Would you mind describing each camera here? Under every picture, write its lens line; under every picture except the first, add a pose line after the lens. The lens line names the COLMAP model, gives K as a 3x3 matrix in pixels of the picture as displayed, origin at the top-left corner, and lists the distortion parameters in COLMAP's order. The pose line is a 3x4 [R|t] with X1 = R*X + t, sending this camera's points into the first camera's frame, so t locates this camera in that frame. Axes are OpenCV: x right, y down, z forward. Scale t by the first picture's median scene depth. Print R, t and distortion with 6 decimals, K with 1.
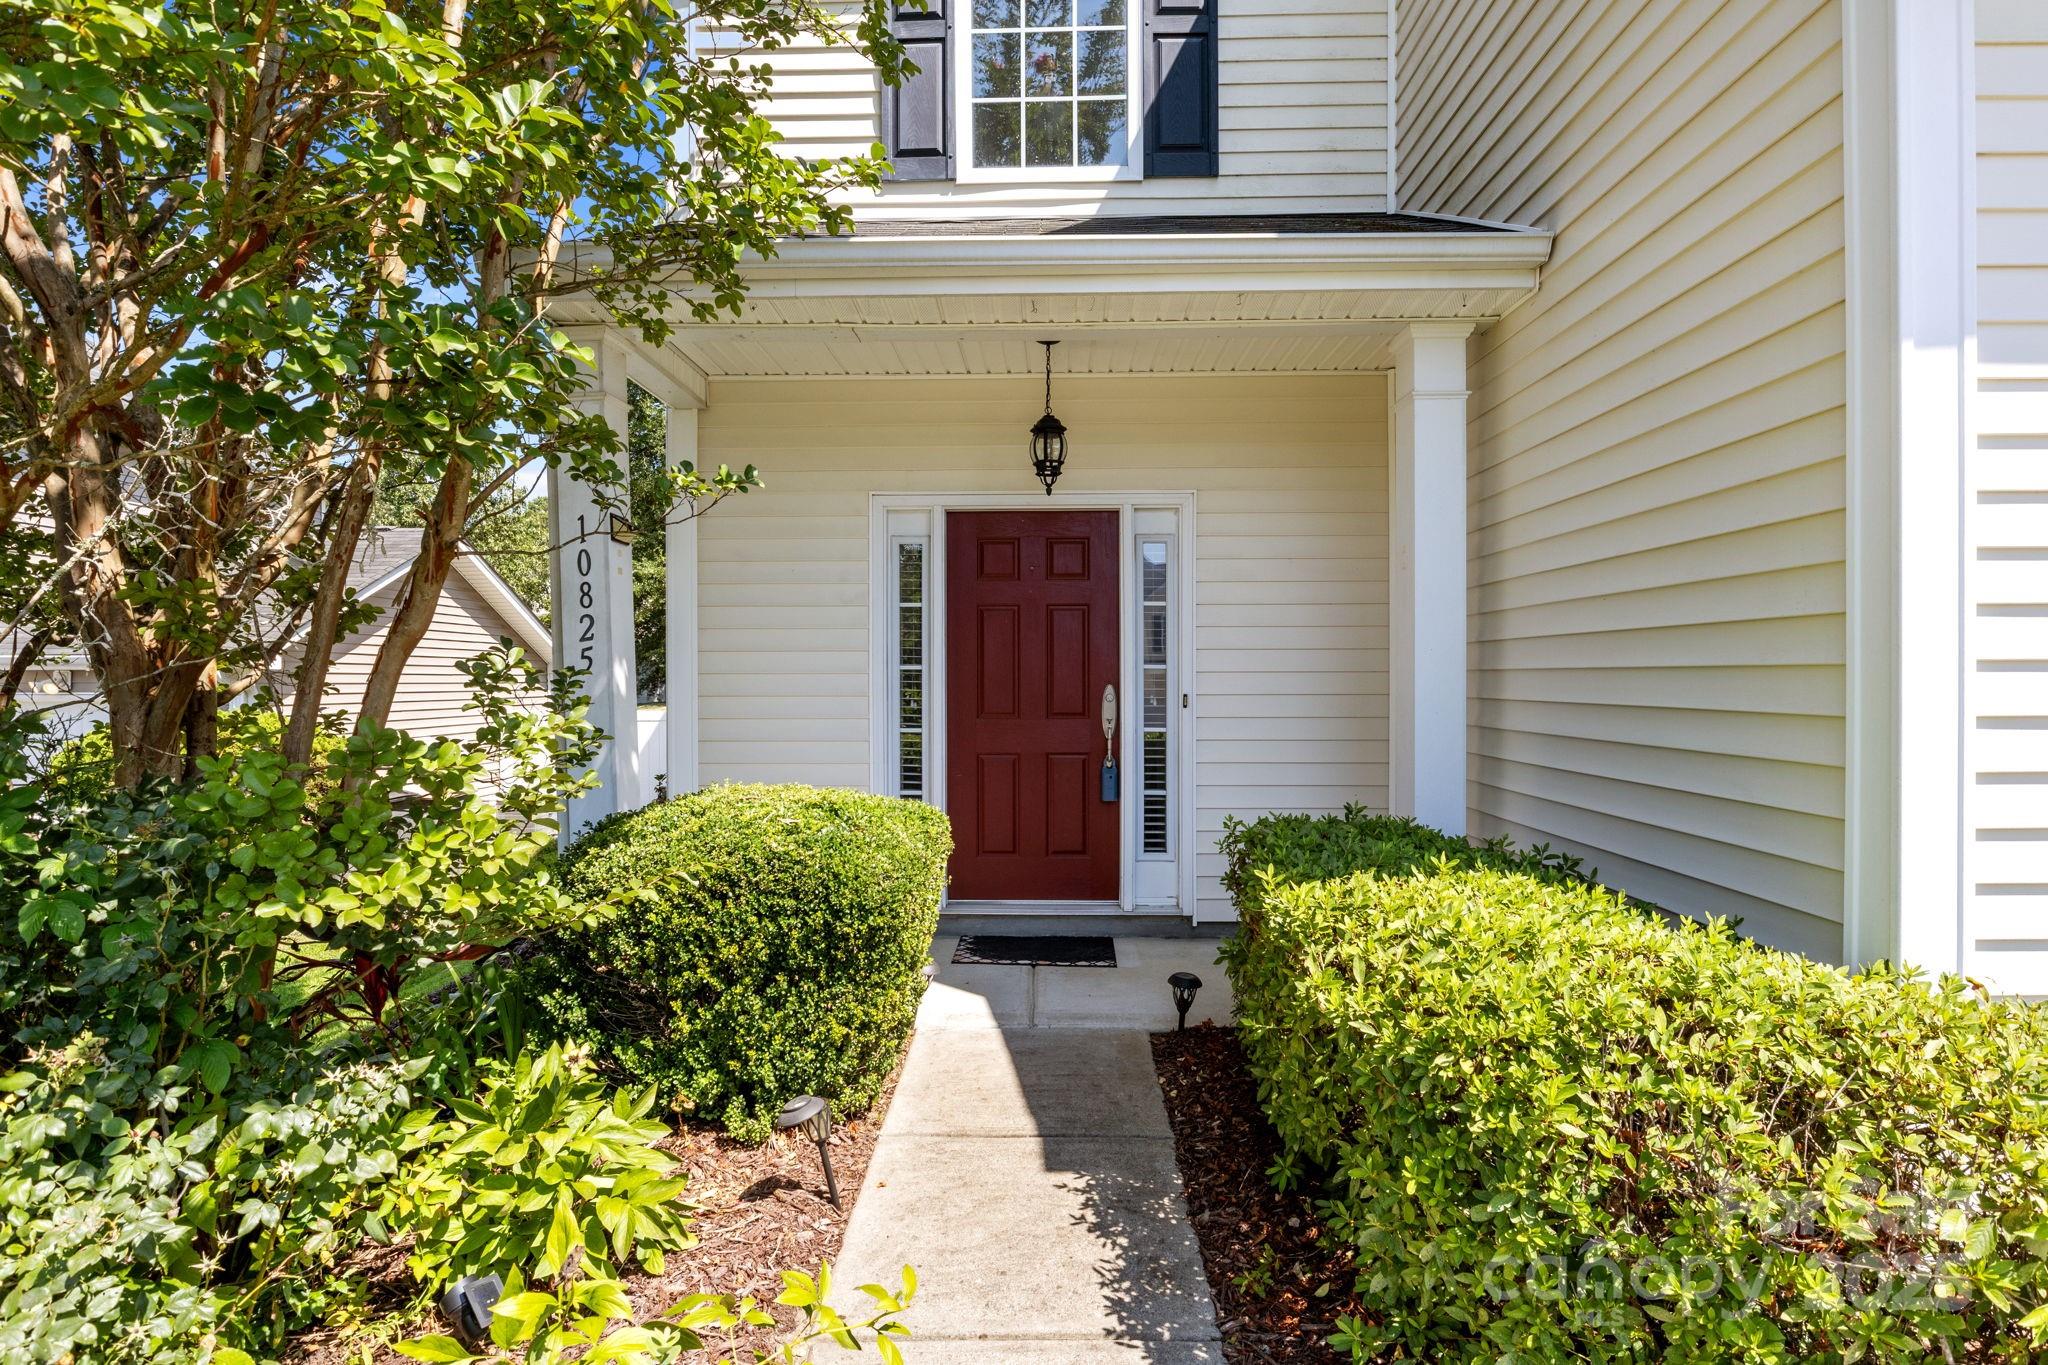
lens RADIAL K [[1024.6, 0, 1024.0], [0, 1024.6, 682.5], [0, 0, 1]] dist [-0.003719, 0.000060]
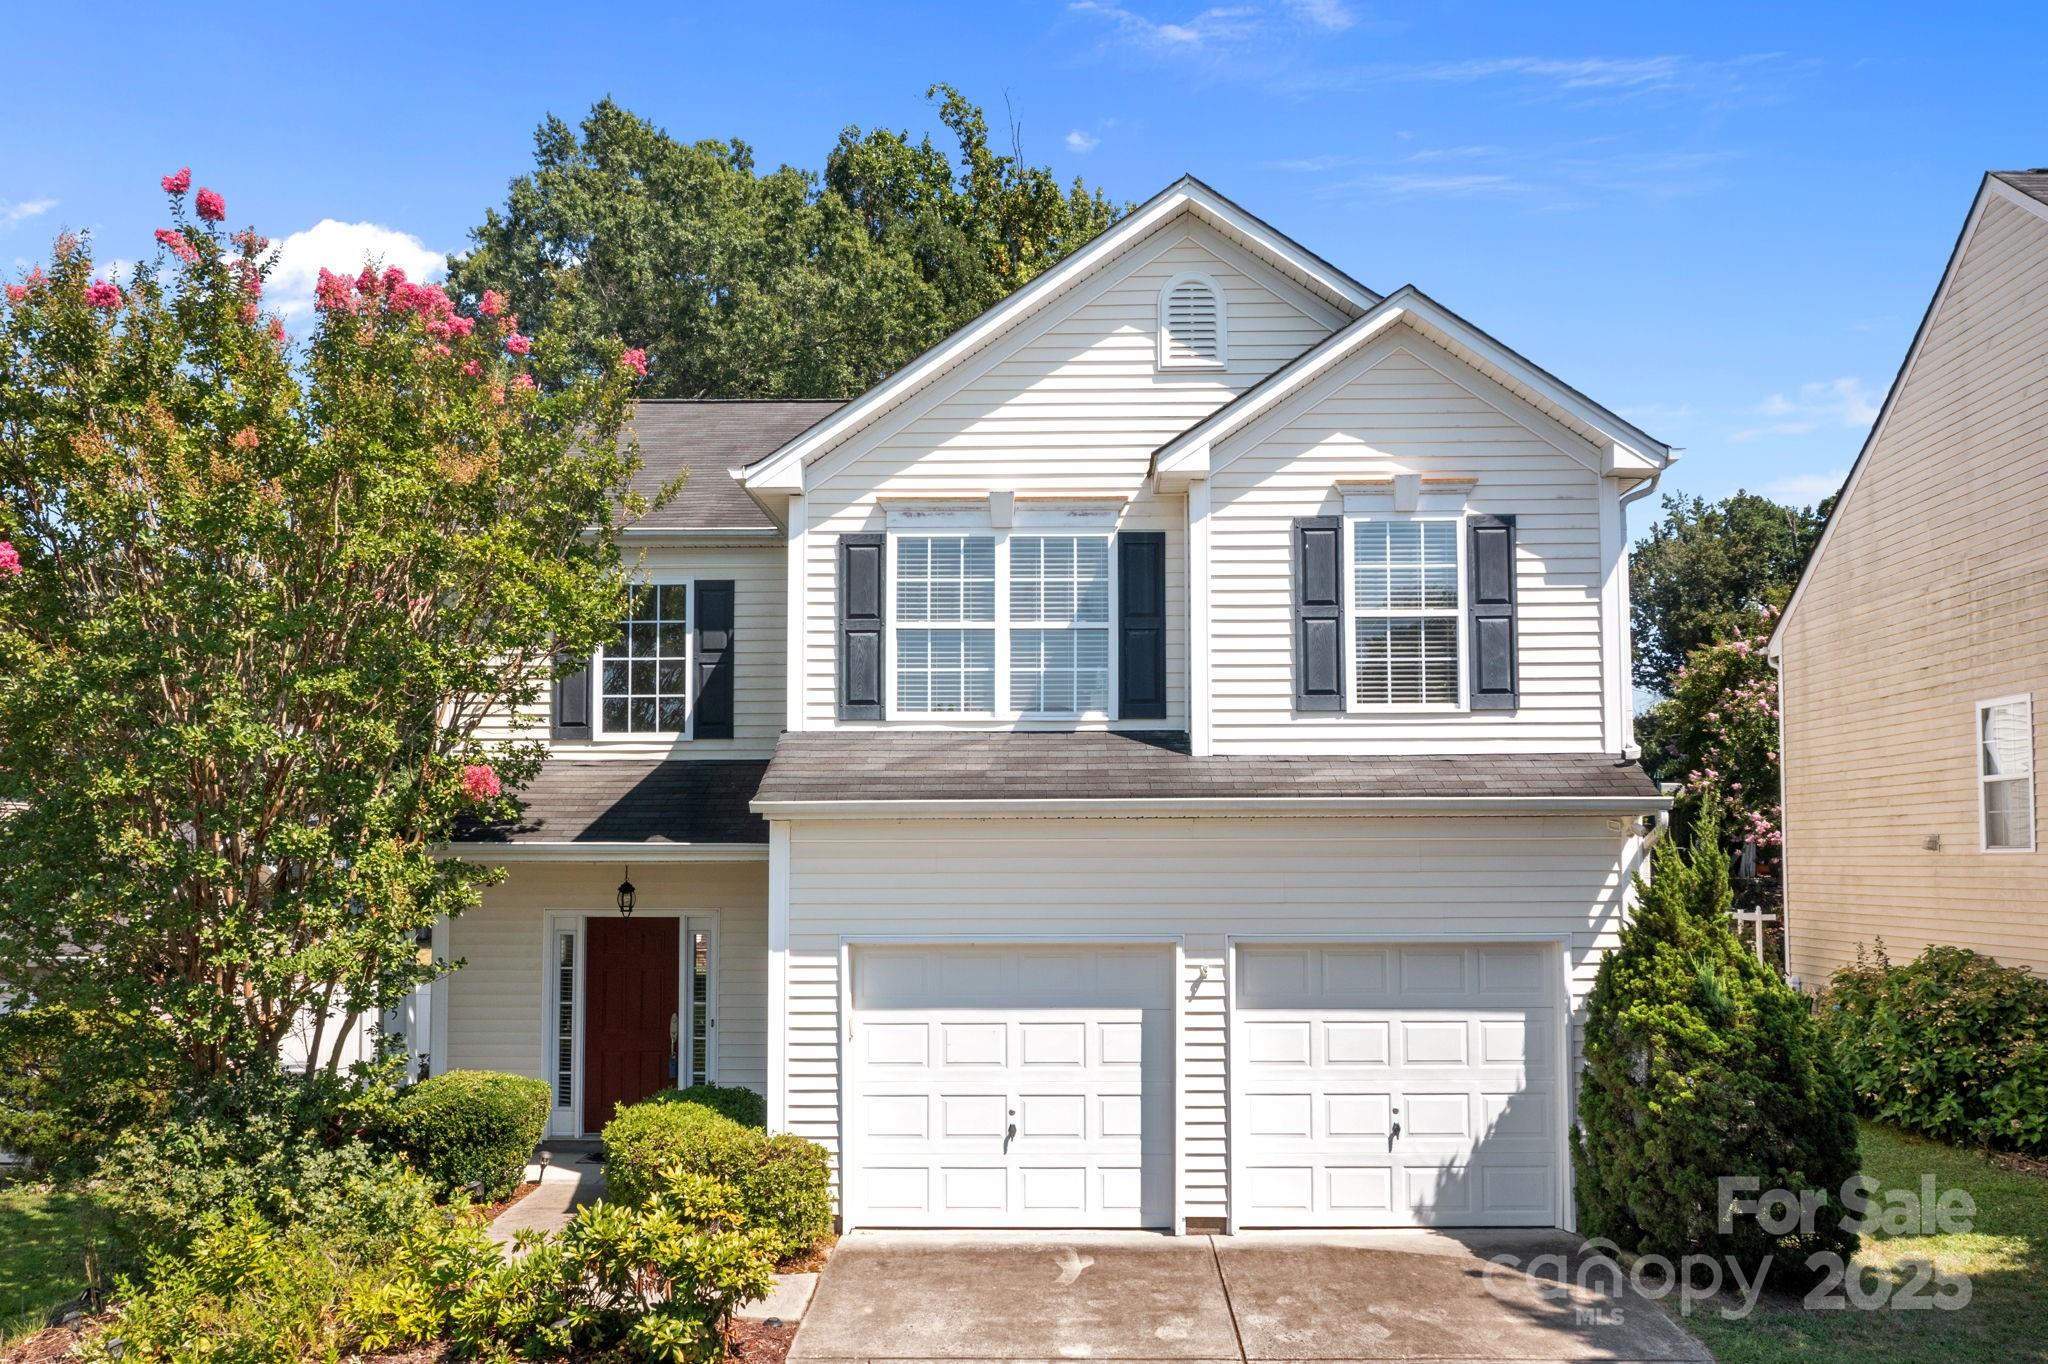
lens RADIAL K [[1718.8, 0, 1022.5], [0, 1718.8, 751.5], [0, 0, 1]] dist [0.001552, 0.001746]
pose [[0.999997, -0.000183, -0.002334, 0.724606], [0.000031, 0.997888, -0.064955, -0.268057], [0.002341, 0.064954, 0.997885, -2.118622]]
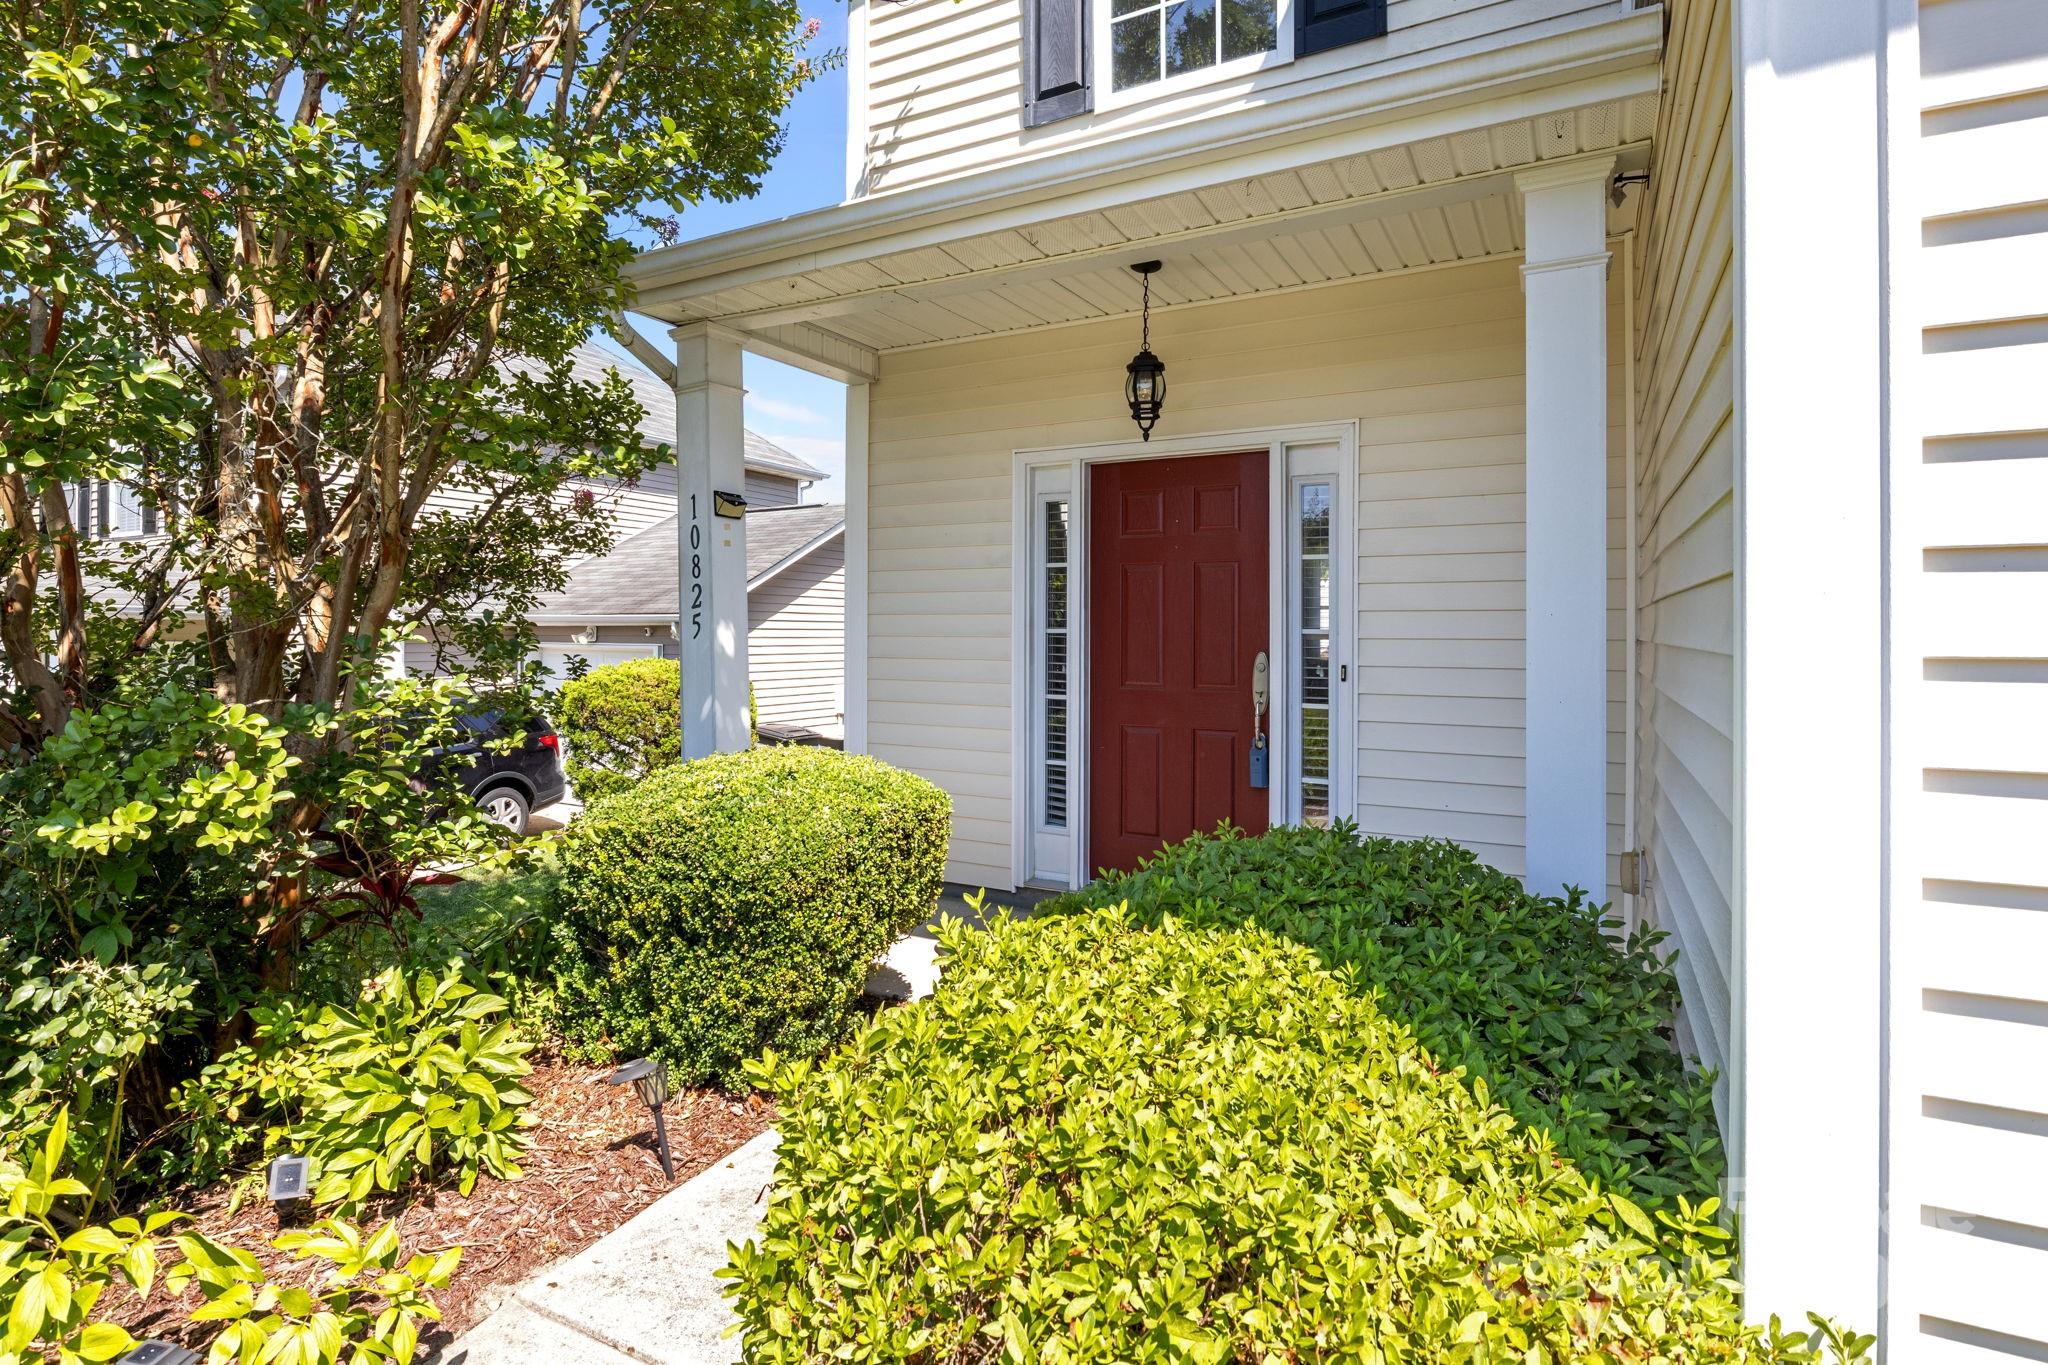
lens RADIAL K [[1031.2, 0, 1018.1], [0, 1031.2, 627.6], [0, 0, 1]] dist [-0.002483, -0.000298]
pose [[0.886834, 0.004731, -0.462064, 0.311390], [-0.007978, 0.999955, -0.005073, -0.012725], [0.462019, 0.008185, 0.886832, 0.137043]]
